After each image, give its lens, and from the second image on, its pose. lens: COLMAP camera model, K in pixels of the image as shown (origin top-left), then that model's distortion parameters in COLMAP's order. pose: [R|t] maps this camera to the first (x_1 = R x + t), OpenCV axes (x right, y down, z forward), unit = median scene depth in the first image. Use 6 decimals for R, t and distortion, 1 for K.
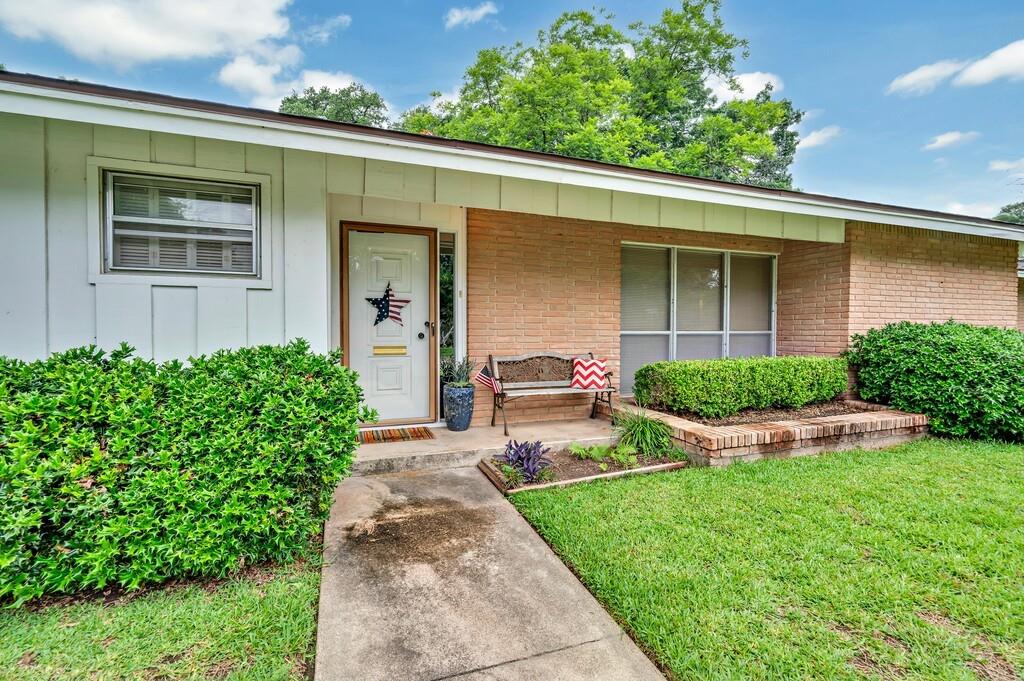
lens RADIAL K [[461.8, 0, 512.6], [0, 461.8, 340.0], [0, 0, 1]] dist [-0.011820, 0.000188]
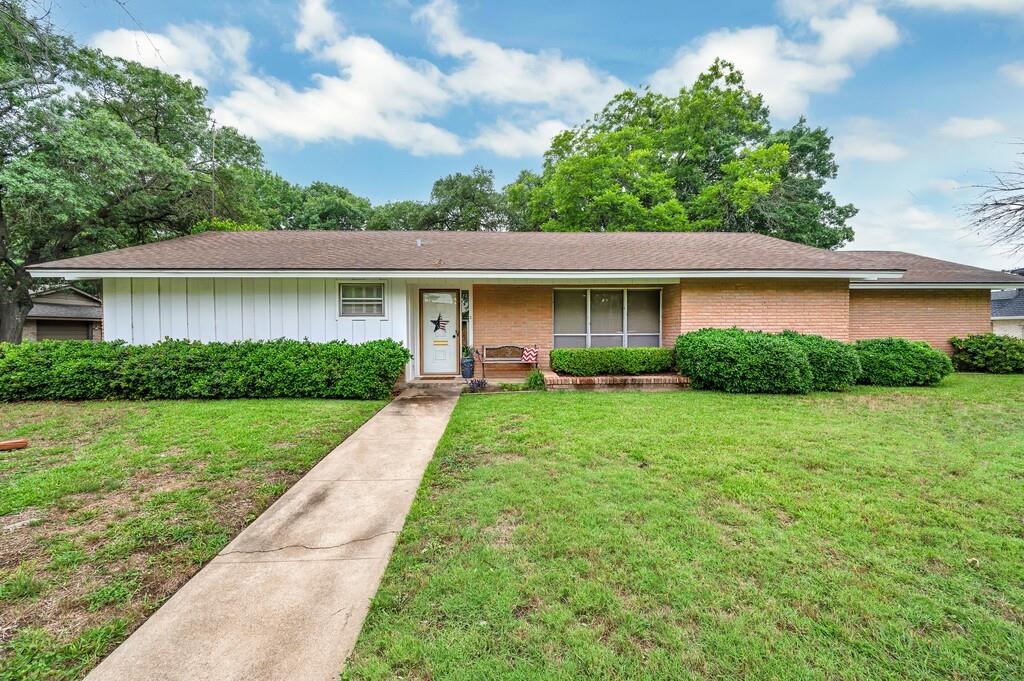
lens RADIAL K [[412.4, 0, 512.1], [0, 412.4, 340.4], [0, 0, 1]] dist [0.001544, 0.000013]
pose [[0.945068, 0.001859, -0.326869, 0.759084], [-0.001077, 0.999996, 0.002573, 0.004916], [0.326872, -0.002080, 0.945066, -0.850333]]
